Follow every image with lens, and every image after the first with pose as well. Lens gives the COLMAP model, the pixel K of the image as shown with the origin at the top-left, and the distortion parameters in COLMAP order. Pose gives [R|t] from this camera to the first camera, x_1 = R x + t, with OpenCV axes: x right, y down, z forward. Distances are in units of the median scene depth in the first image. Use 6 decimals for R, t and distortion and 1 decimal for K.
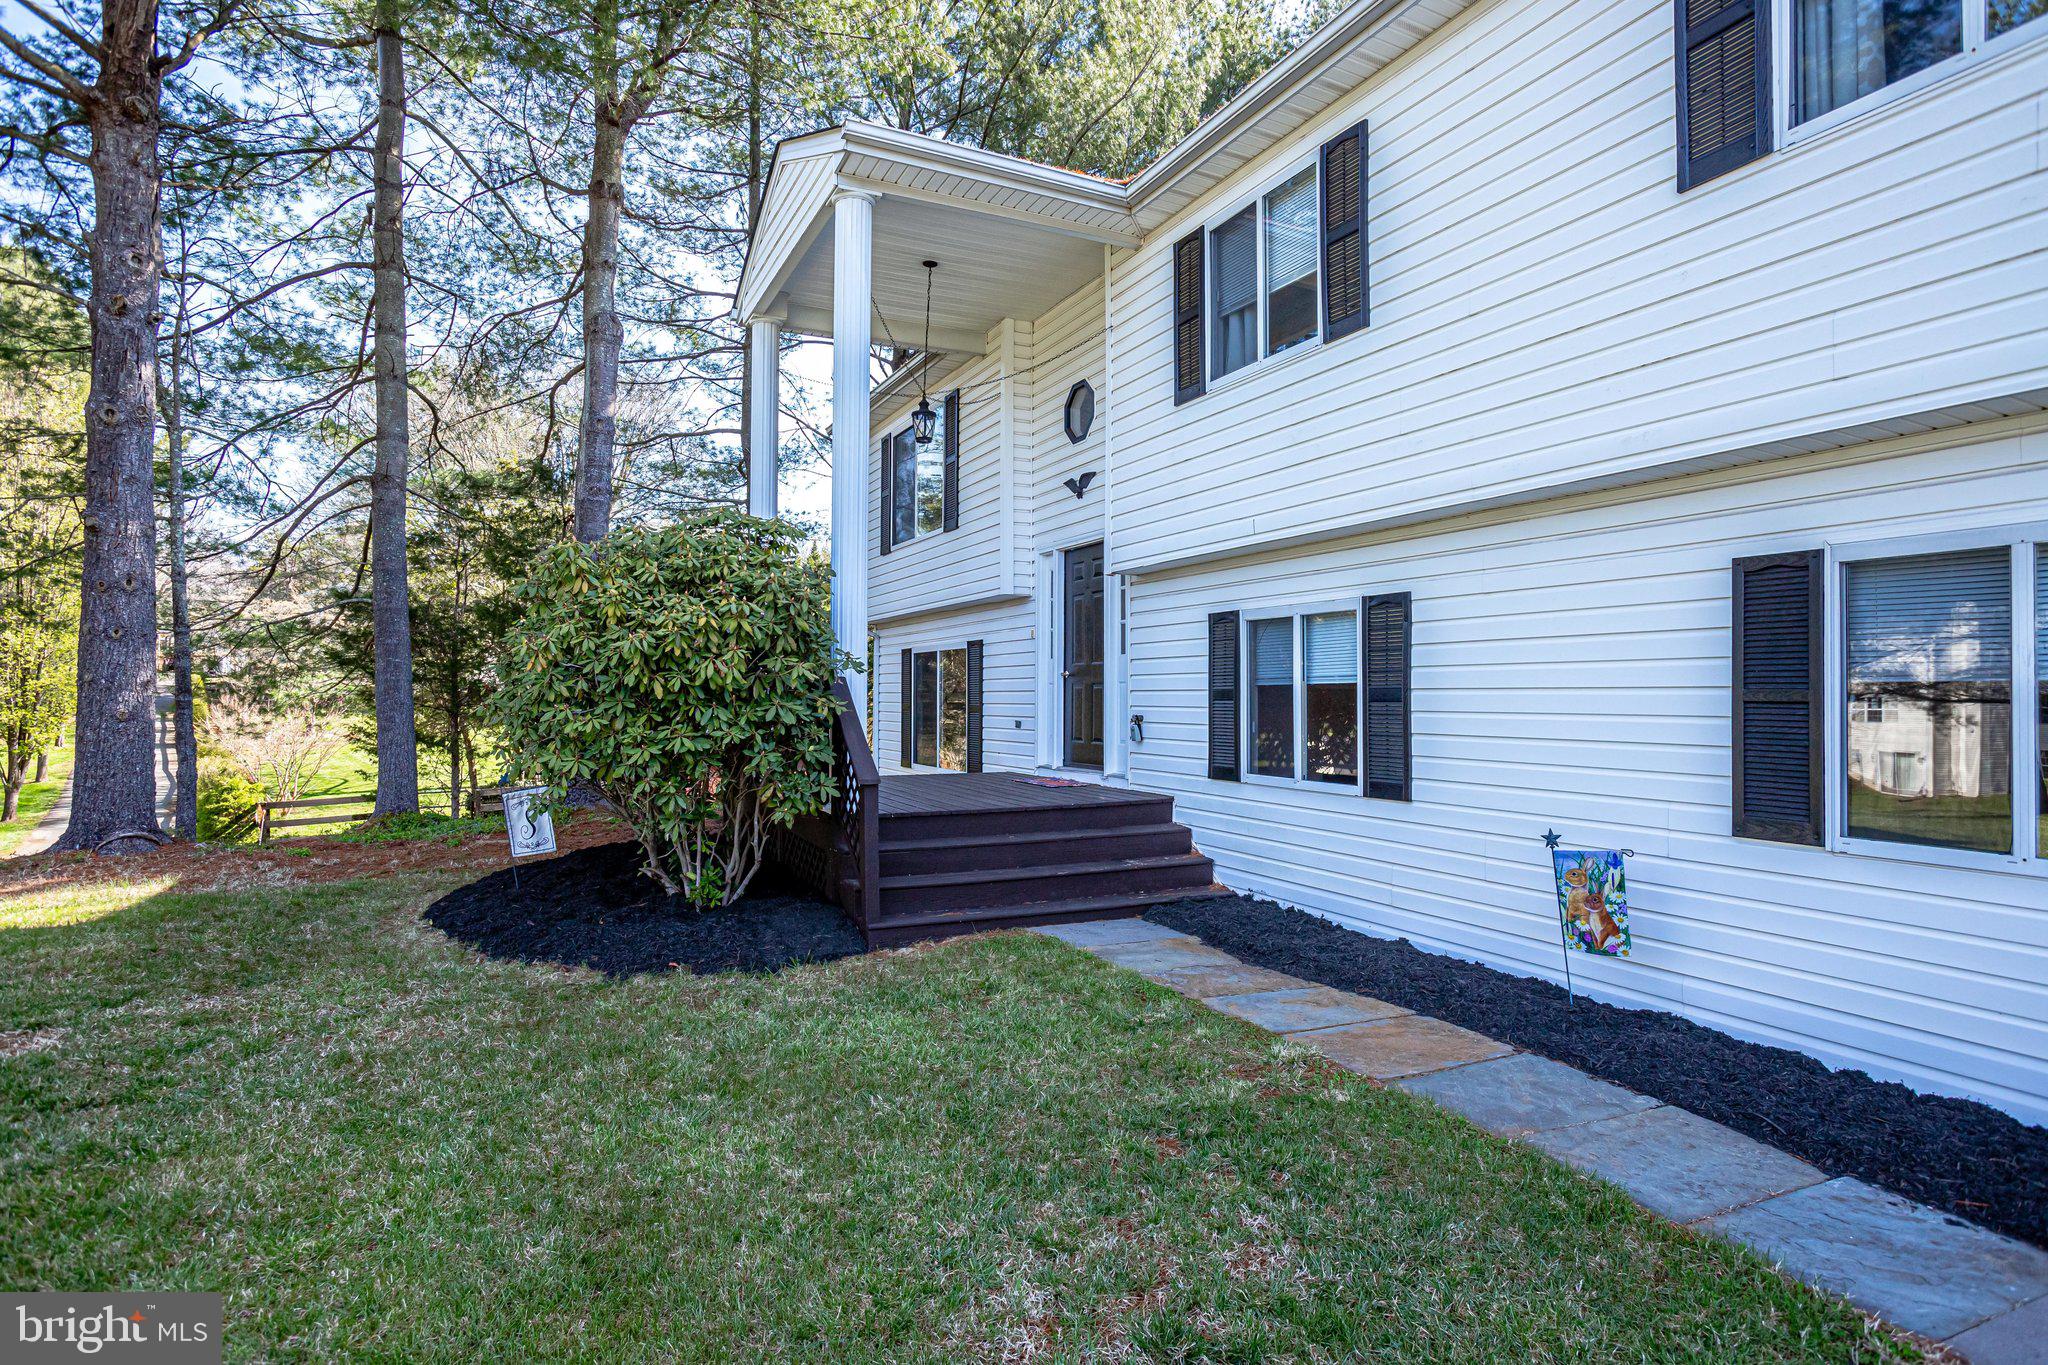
lens RADIAL K [[1092.8, 0, 1014.7], [0, 1092.8, 662.9], [0, 0, 1]] dist [-0.003122, 0.000184]
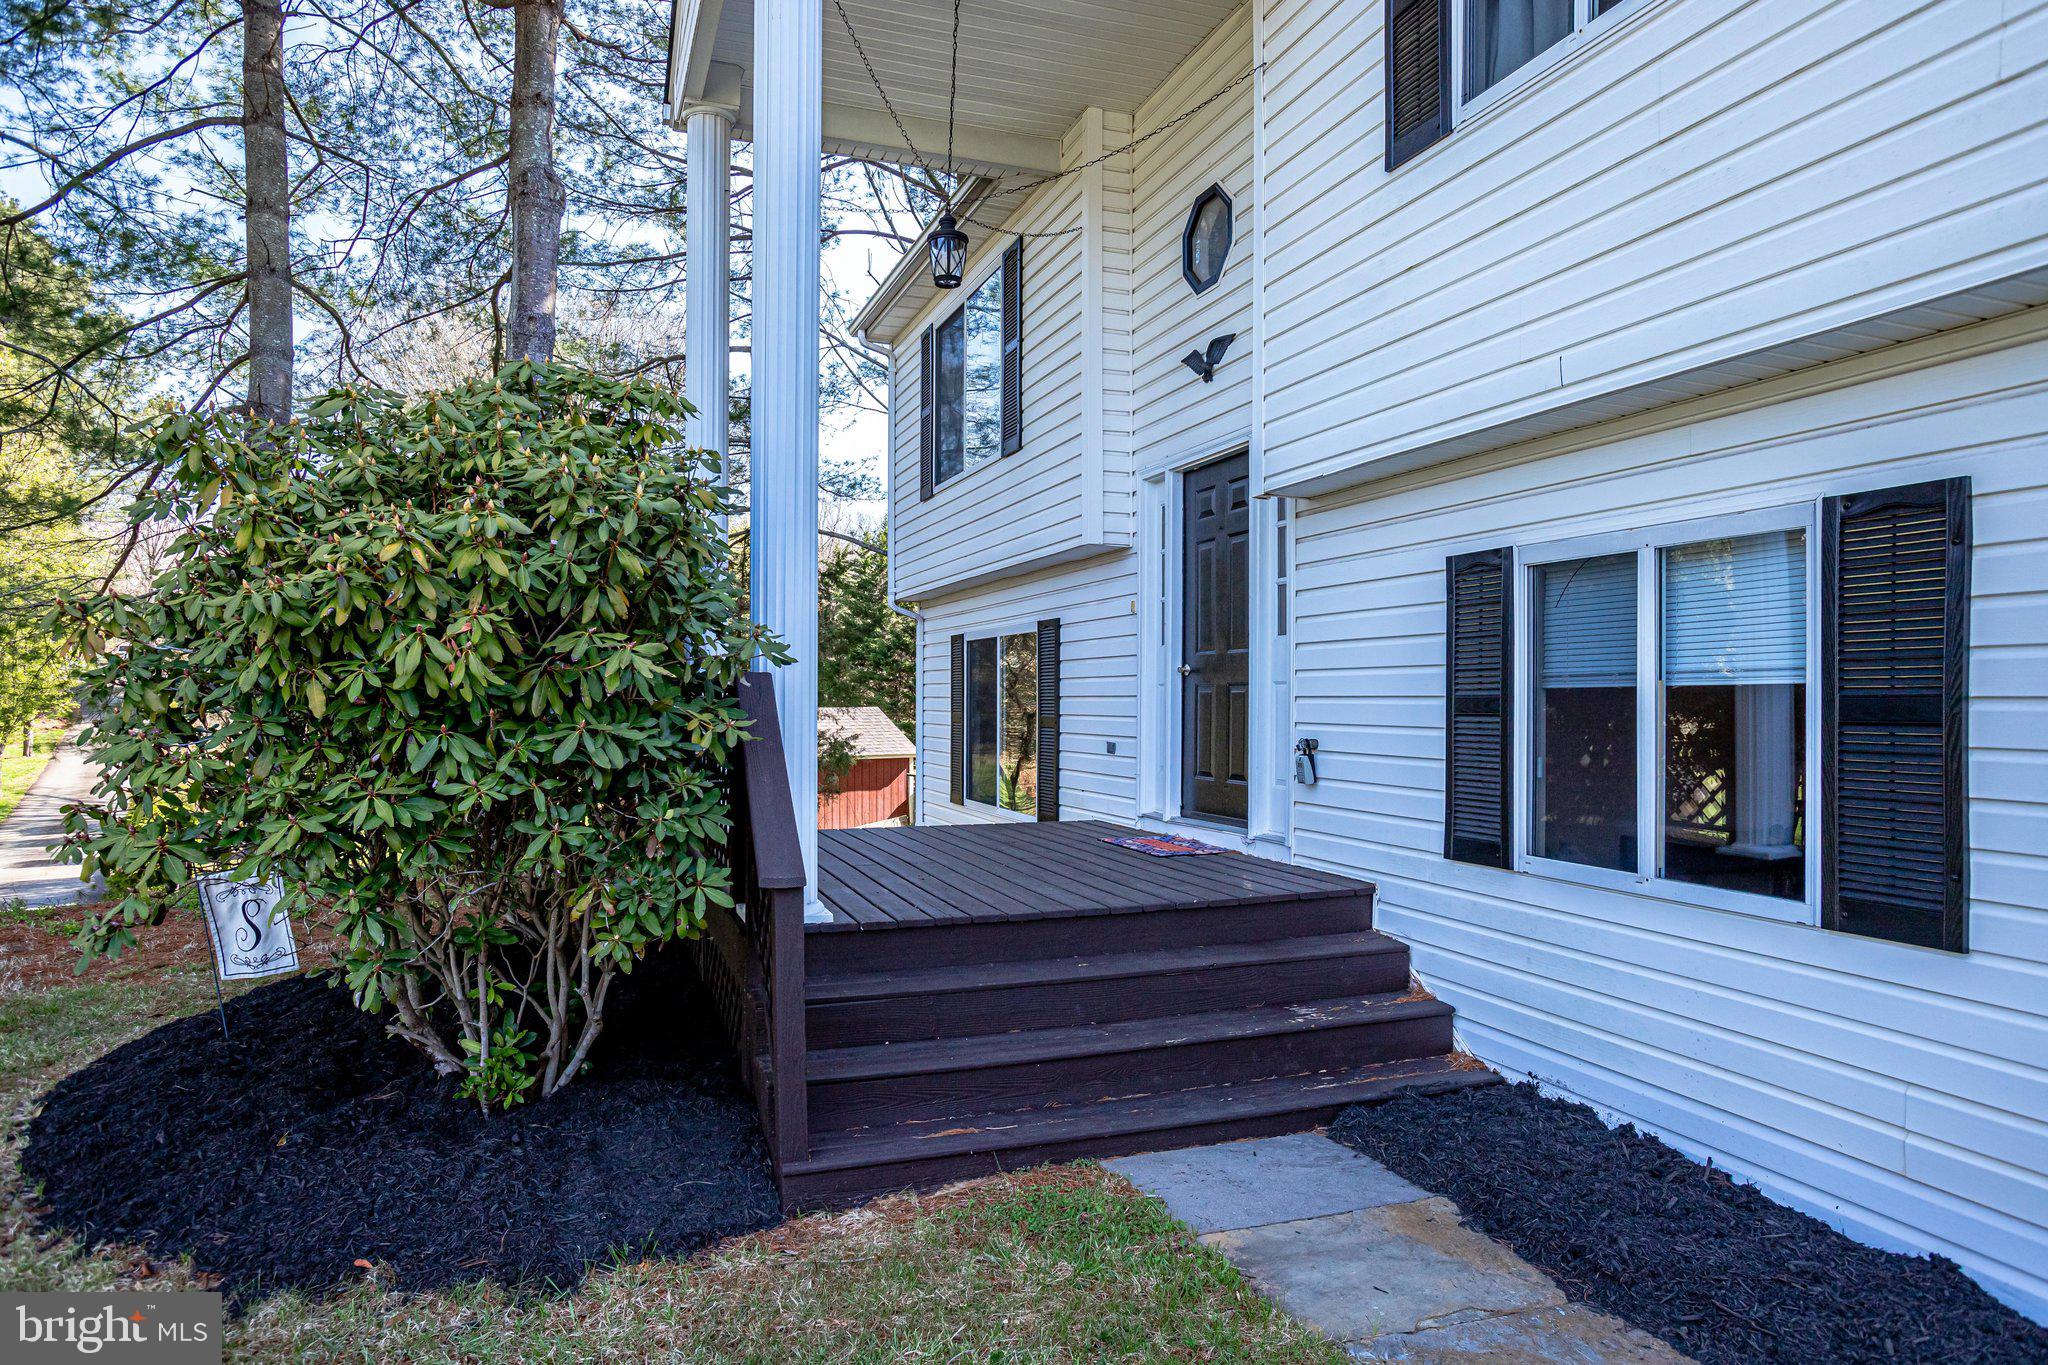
lens RADIAL K [[1246.0, 0, 1017.8], [0, 1246.0, 693.2], [0, 0, 1]] dist [-0.019131, 0.002946]
pose [[0.995914, 0.000289, -0.090301, 0.021288], [0.002088, 0.999654, 0.026224, 0.006728], [0.090277, -0.026306, 0.995569, 0.380750]]
